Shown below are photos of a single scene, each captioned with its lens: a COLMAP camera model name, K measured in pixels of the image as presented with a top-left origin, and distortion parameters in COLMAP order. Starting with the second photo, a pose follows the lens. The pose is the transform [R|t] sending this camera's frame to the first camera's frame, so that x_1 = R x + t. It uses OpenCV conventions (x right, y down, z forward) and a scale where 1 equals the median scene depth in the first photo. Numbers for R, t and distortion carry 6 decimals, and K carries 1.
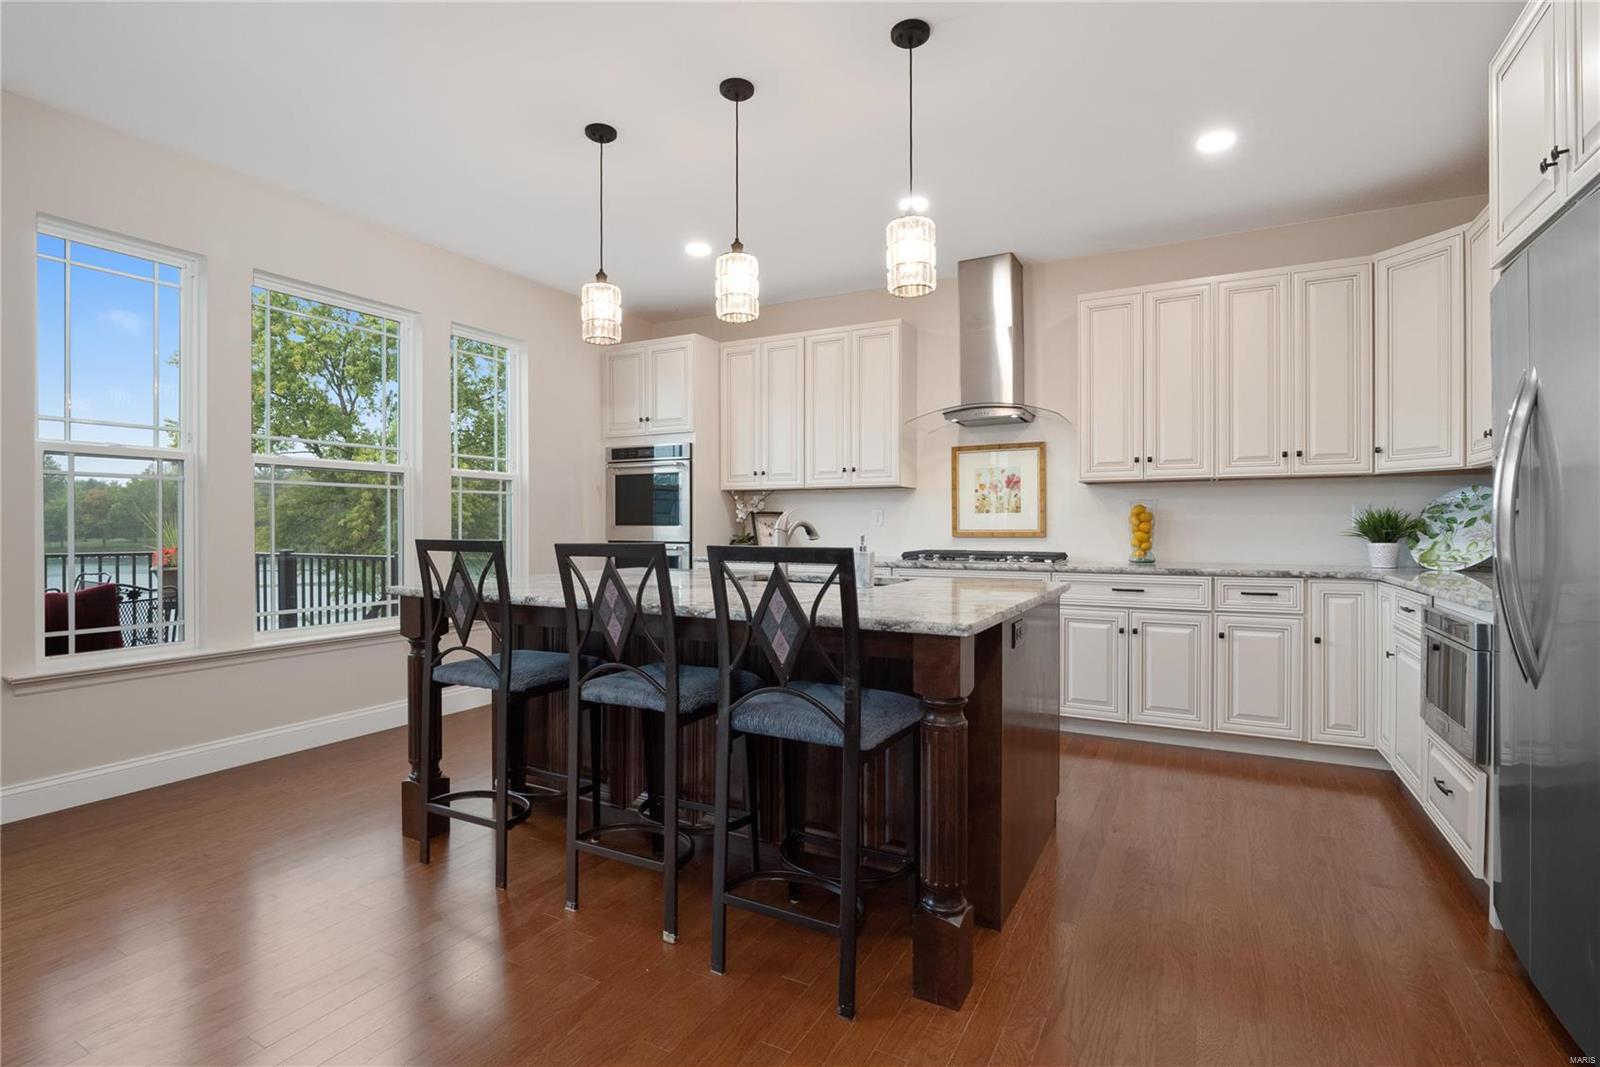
lens RADIAL K [[768.5, 0, 788.4], [0, 768.5, 525.1], [0, 0, 1]] dist [0.000182, -0.005565]
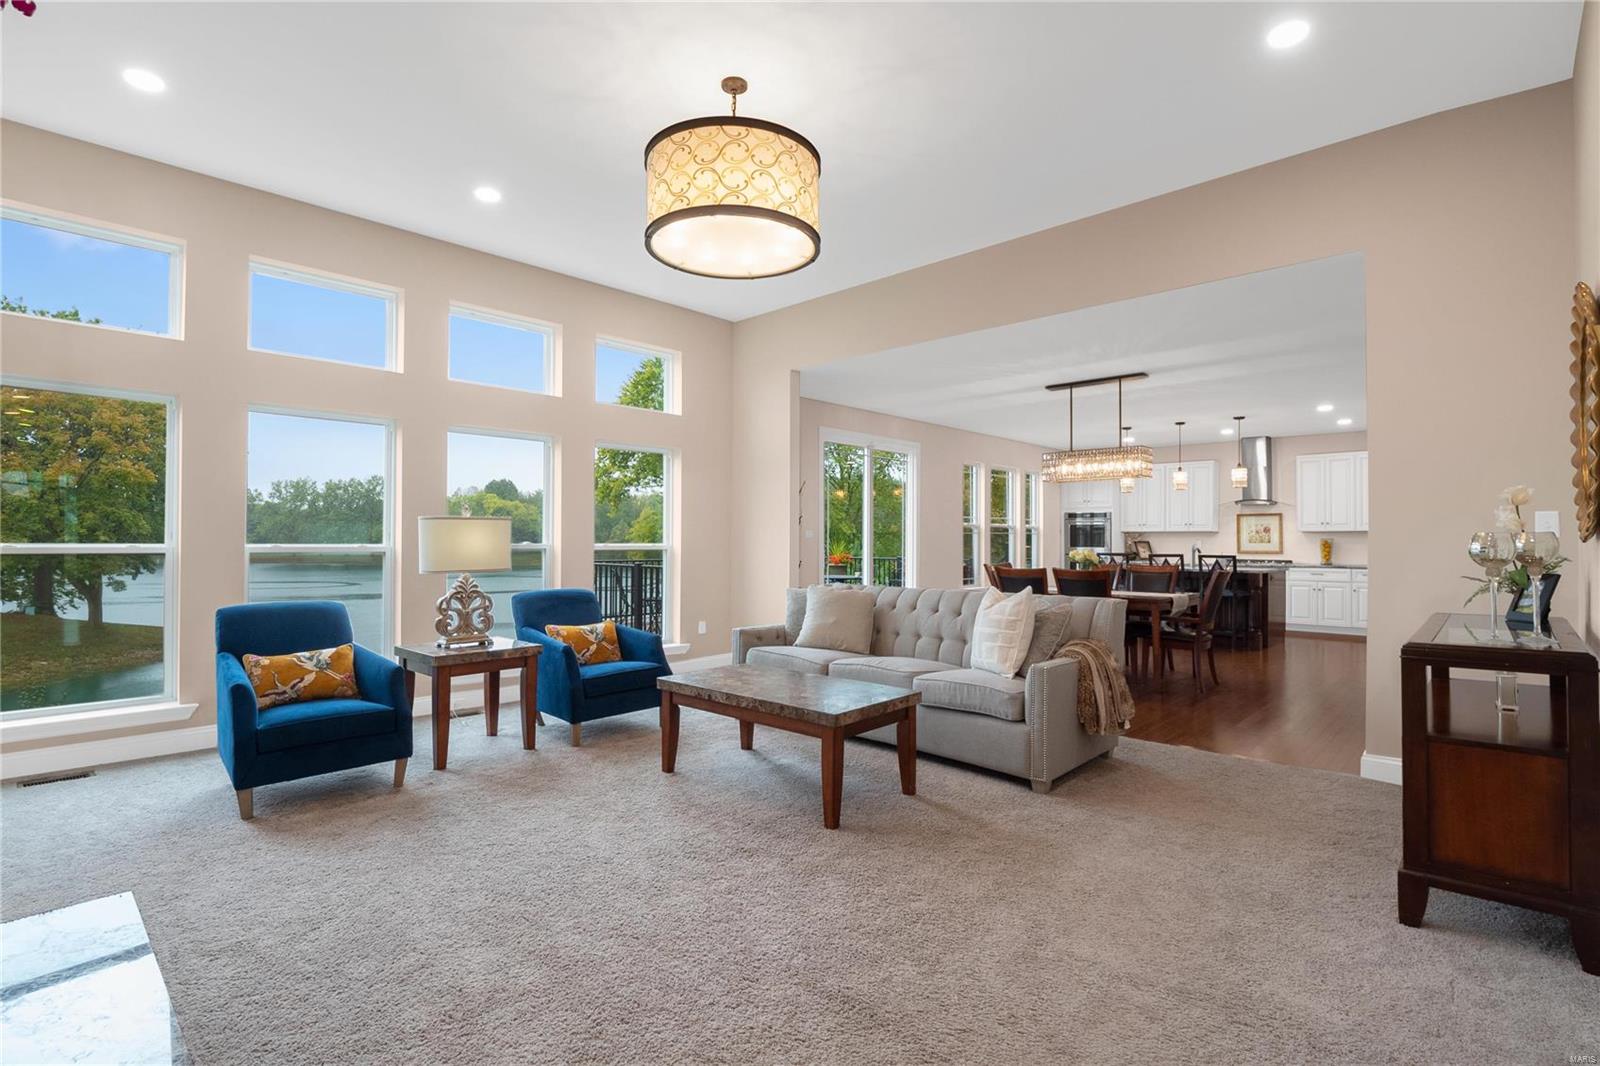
lens RADIAL K [[768.5, 0, 797.2], [0, 768.5, 531.5], [0, 0, 1]] dist [0.000182, -0.005565]
pose [[0.968881, 0.001509, -0.247521, -0.560671], [-0.004166, 0.999939, -0.010211, -0.023817], [0.247491, 0.010925, 0.968829, -1.765357]]
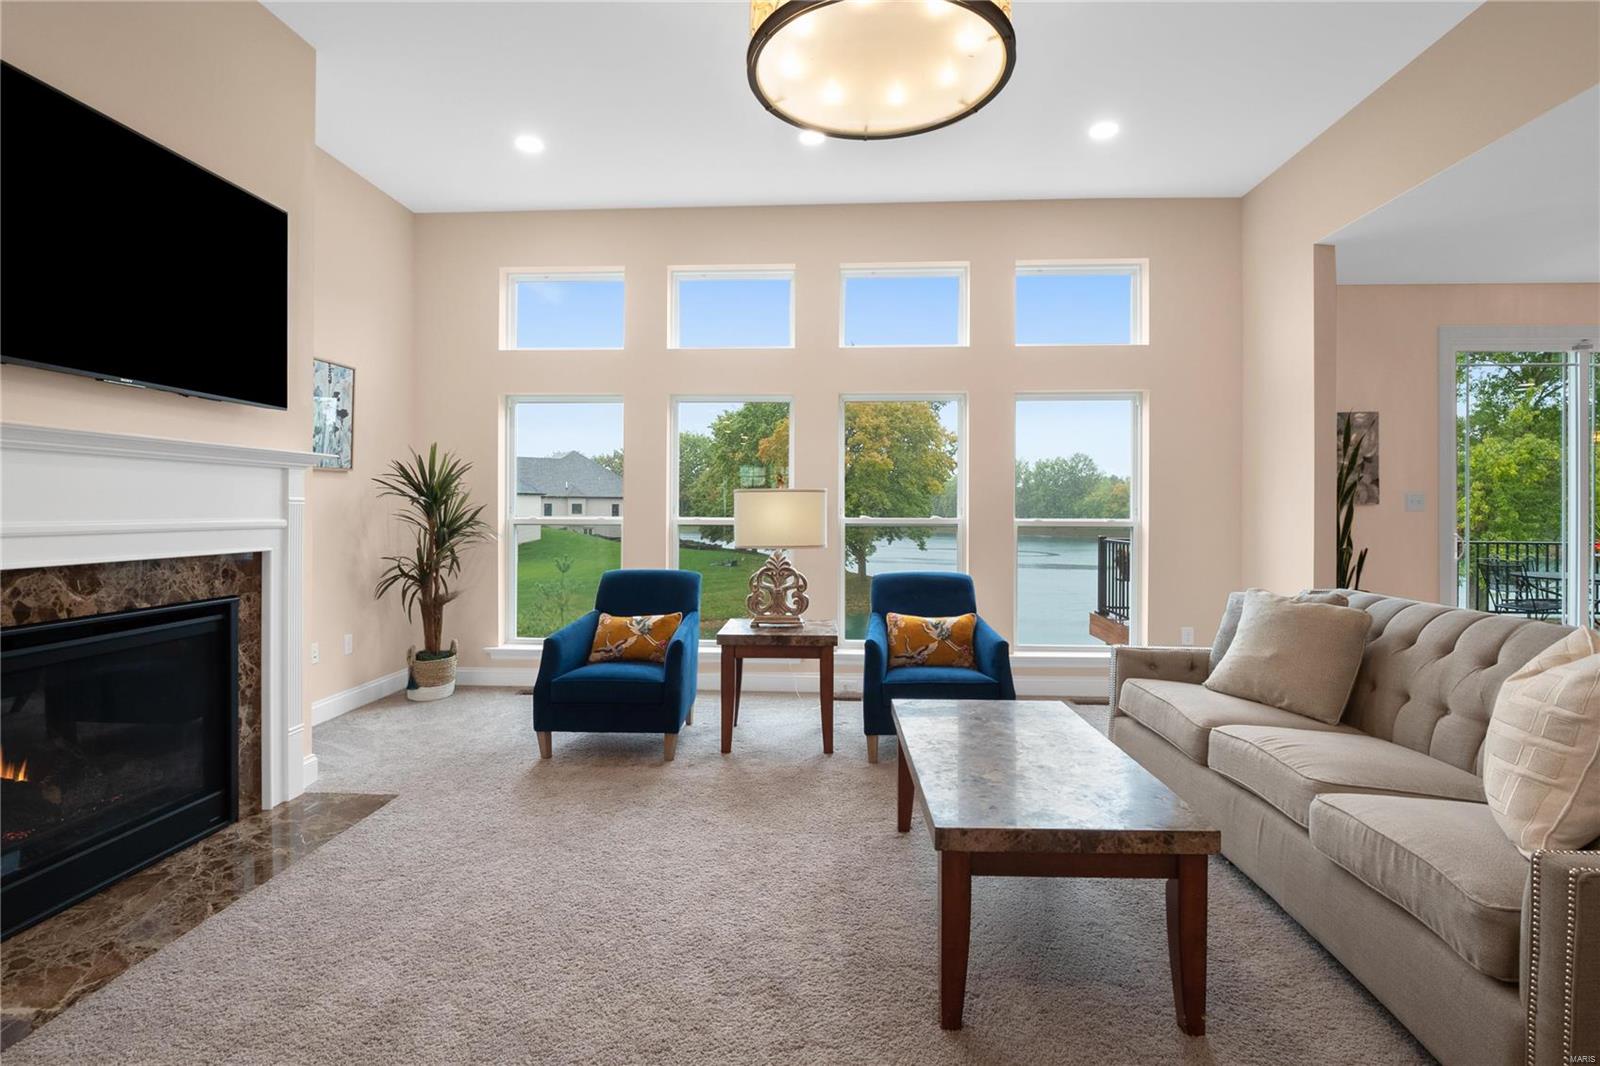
lens RADIAL K [[768.5, 0, 805.1], [0, 768.5, 511.4], [0, 0, 1]] dist [0.000182, -0.005565]
pose [[0.436999, 0.001957, -0.899460, -0.365557], [-0.003344, 0.999994, 0.000551, -0.024814], [0.899456, 0.002767, 0.437003, -1.277071]]
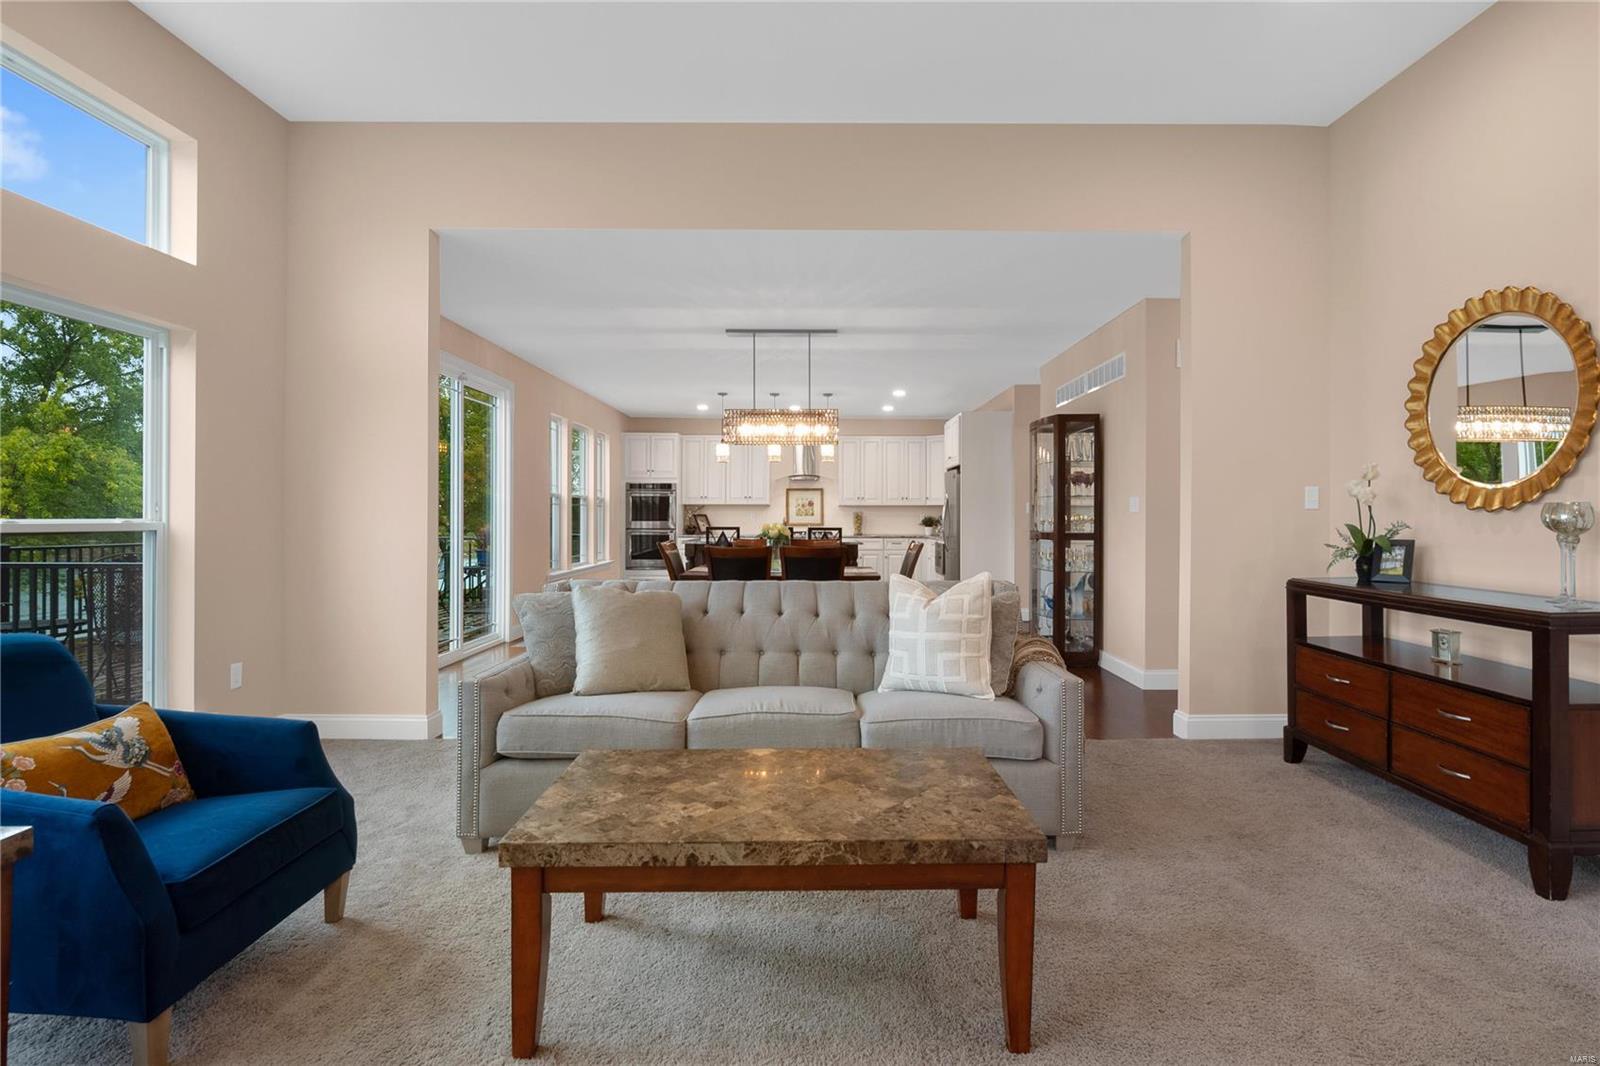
lens RADIAL K [[768.5, 0, 815.9], [0, 768.5, 519.9], [0, 0, 1]] dist [0.000182, -0.005565]
pose [[0.872954, -0.000834, 0.487801, -1.003571], [-0.002172, 0.999982, 0.005597, -0.018775], [-0.487797, -0.005946, 0.872937, -1.315778]]
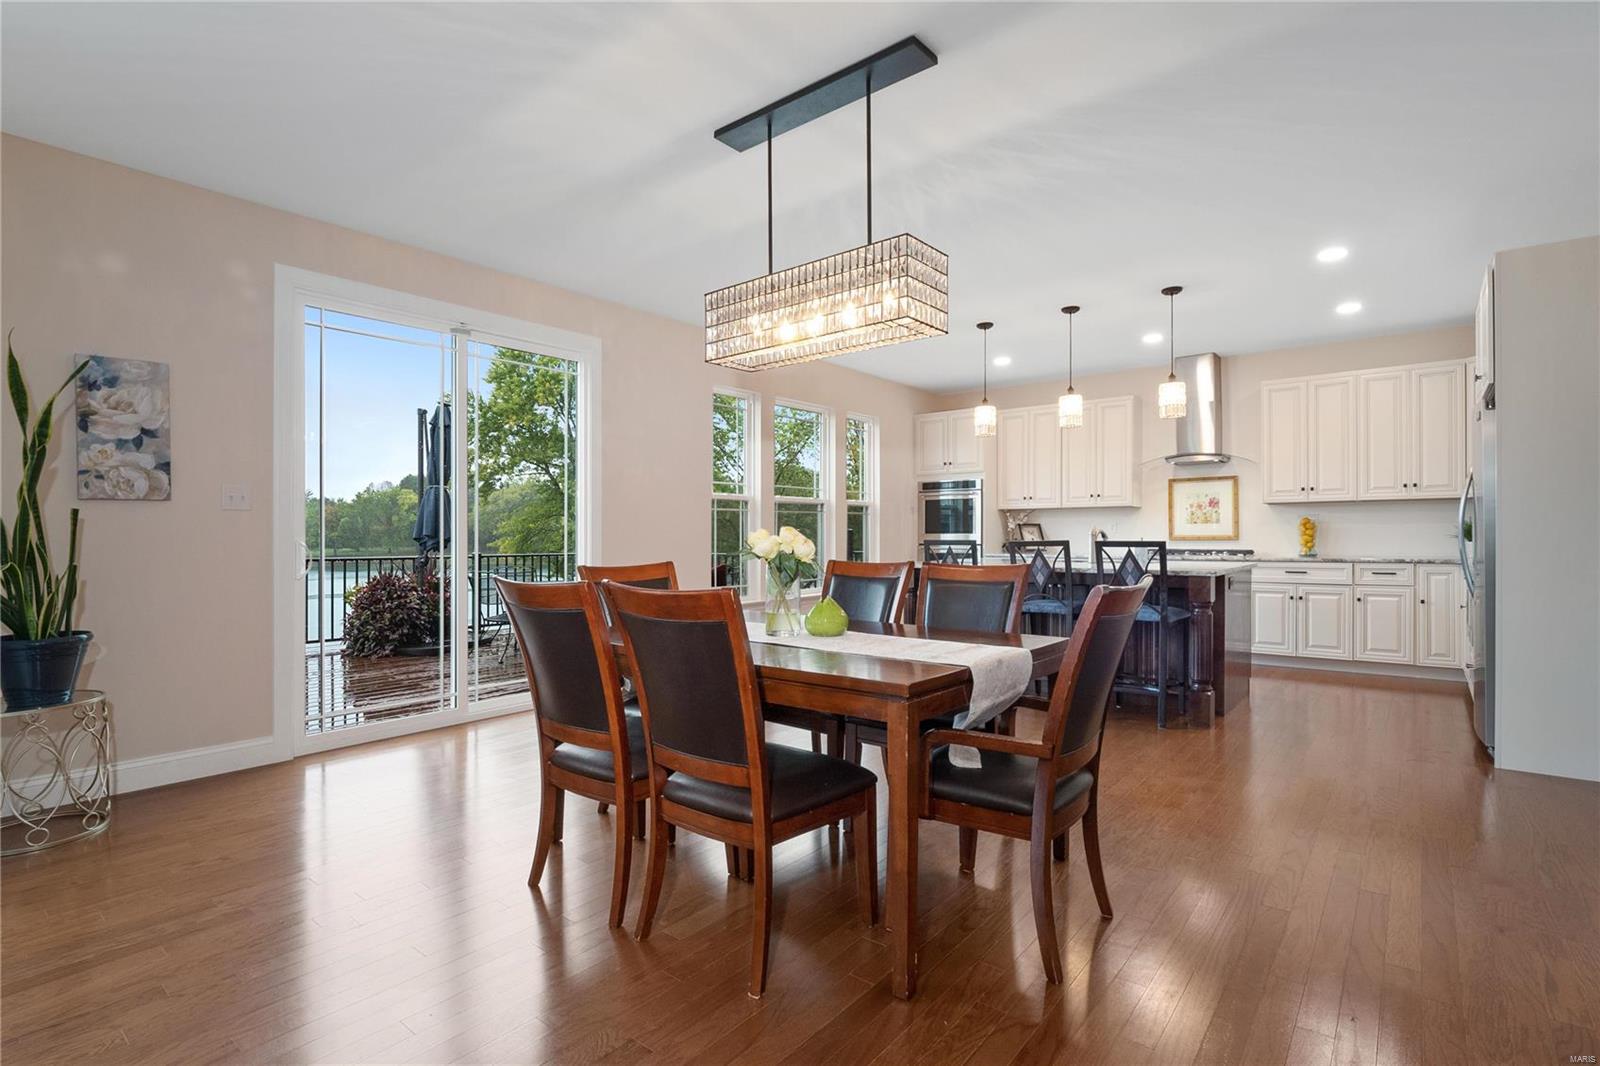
lens RADIAL K [[768.5, 0, 795.0], [0, 768.5, 538.4], [0, 0, 1]] dist [0.000182, -0.005565]
pose [[0.983269, -0.004156, -0.182112, -0.252554], [0.005164, 0.999974, 0.005062, 0.001136], [0.182086, -0.005918, 0.983265, -0.658645]]
